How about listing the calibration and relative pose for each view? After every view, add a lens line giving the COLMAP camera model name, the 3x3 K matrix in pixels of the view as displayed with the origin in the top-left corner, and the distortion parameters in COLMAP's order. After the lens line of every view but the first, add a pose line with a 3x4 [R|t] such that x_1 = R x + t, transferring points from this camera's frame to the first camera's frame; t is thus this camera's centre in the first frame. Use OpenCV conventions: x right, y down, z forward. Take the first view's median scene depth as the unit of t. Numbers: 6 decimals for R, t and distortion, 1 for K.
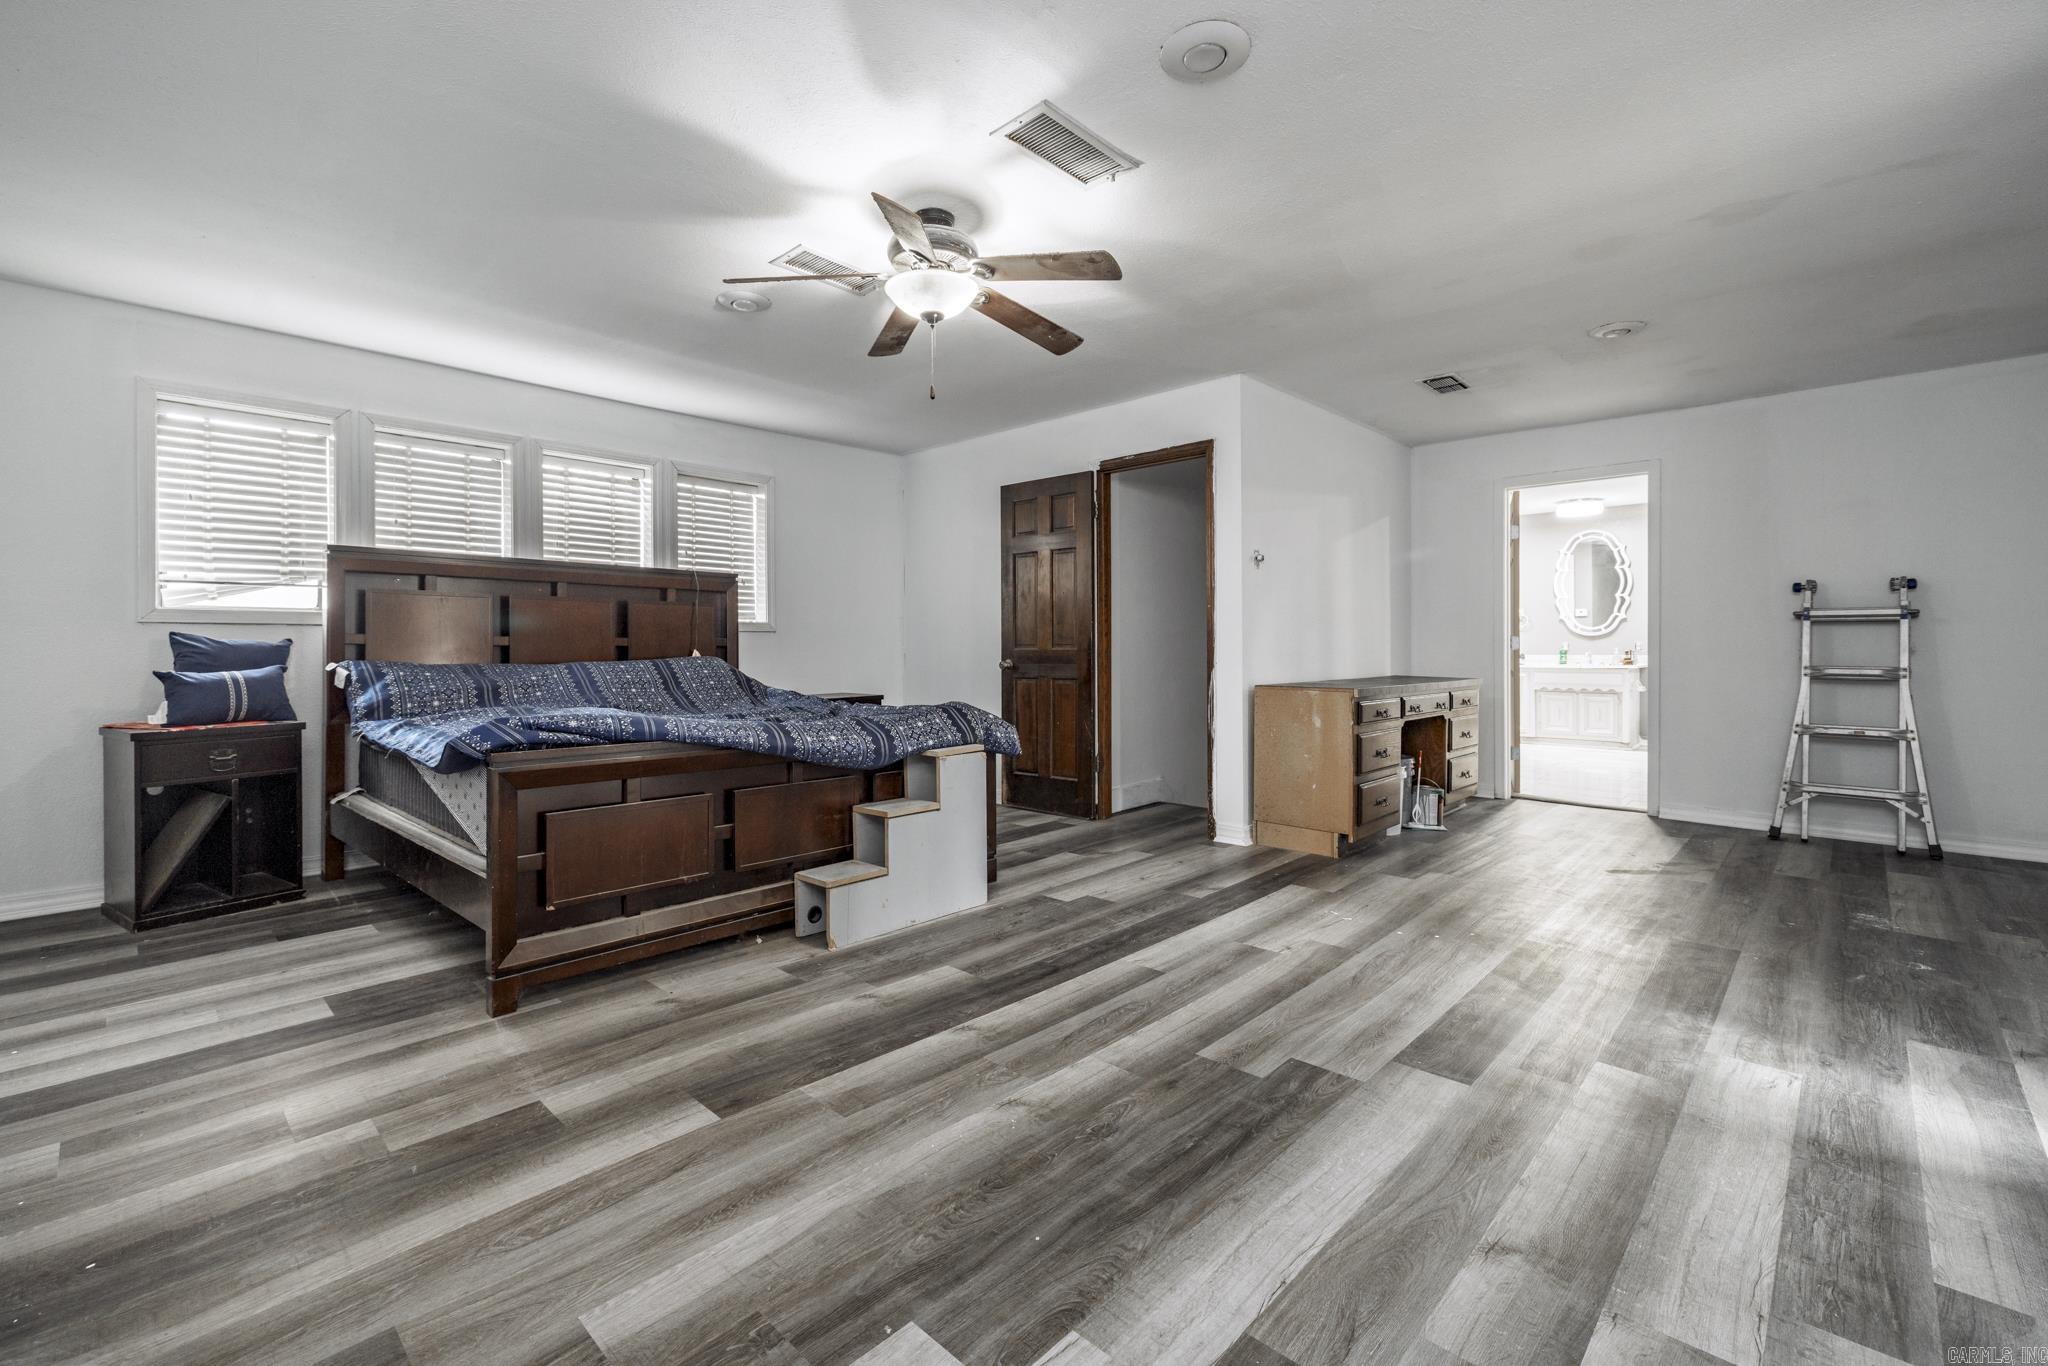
lens RADIAL K [[875.8, 0, 974.1], [0, 875.8, 658.6], [0, 0, 1]] dist [-0.000400, -0.000014]
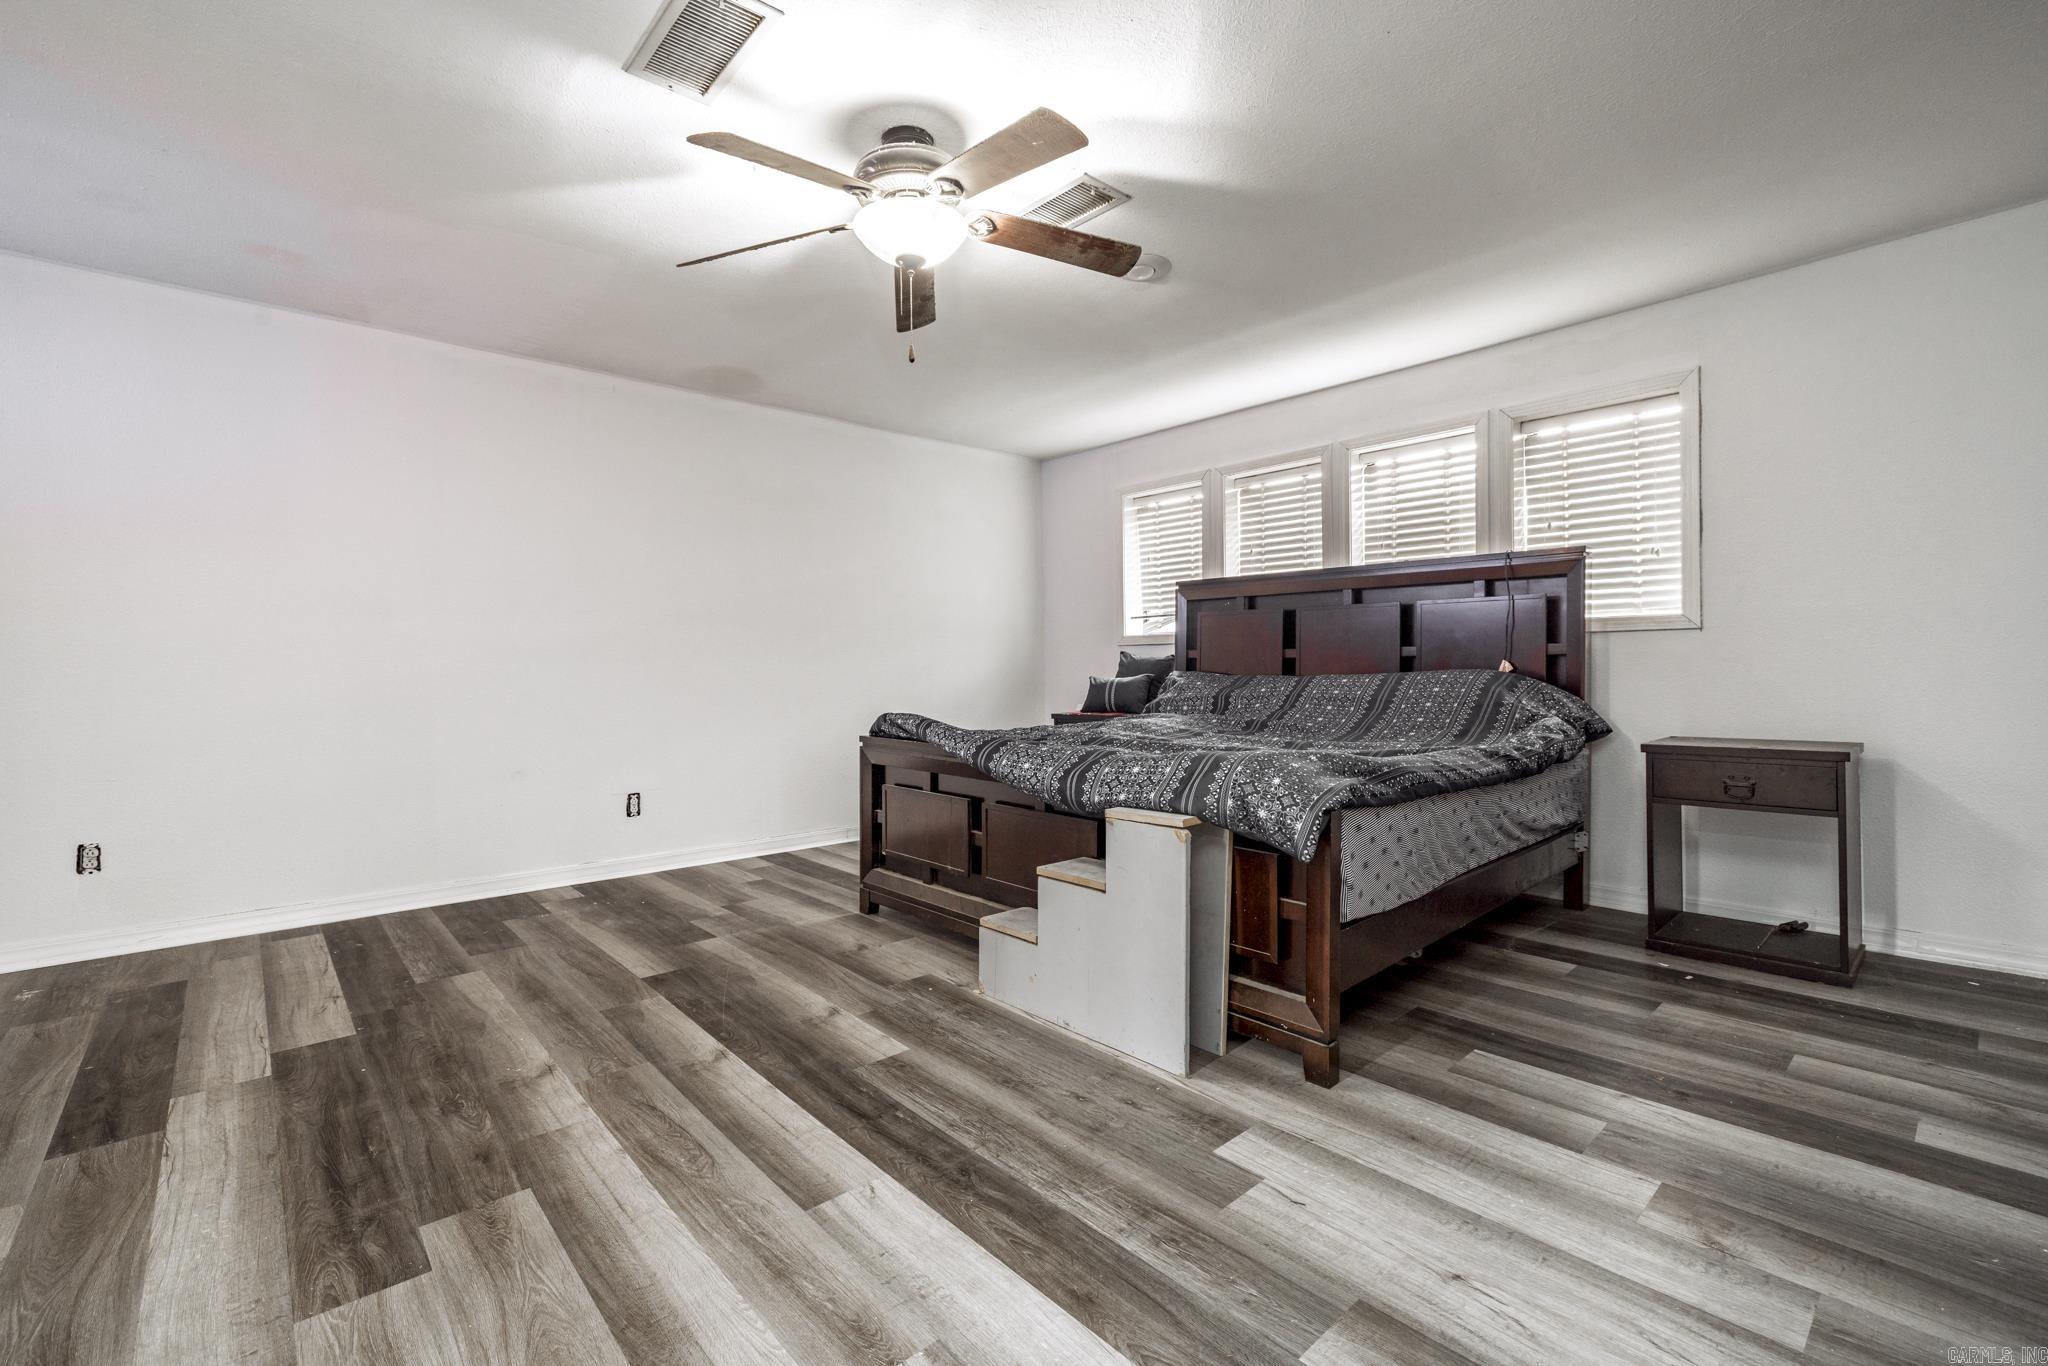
lens RADIAL K [[866.9, 0, 1024.0], [0, 866.9, 683.0], [0, 0, 1]] dist [-0.002318, -0.000878]
pose [[-0.041467, 0.021285, -0.998913, 0.917611], [-0.002943, 0.999766, 0.021425, -0.011571], [0.999136, 0.003828, -0.041395, 1.360840]]
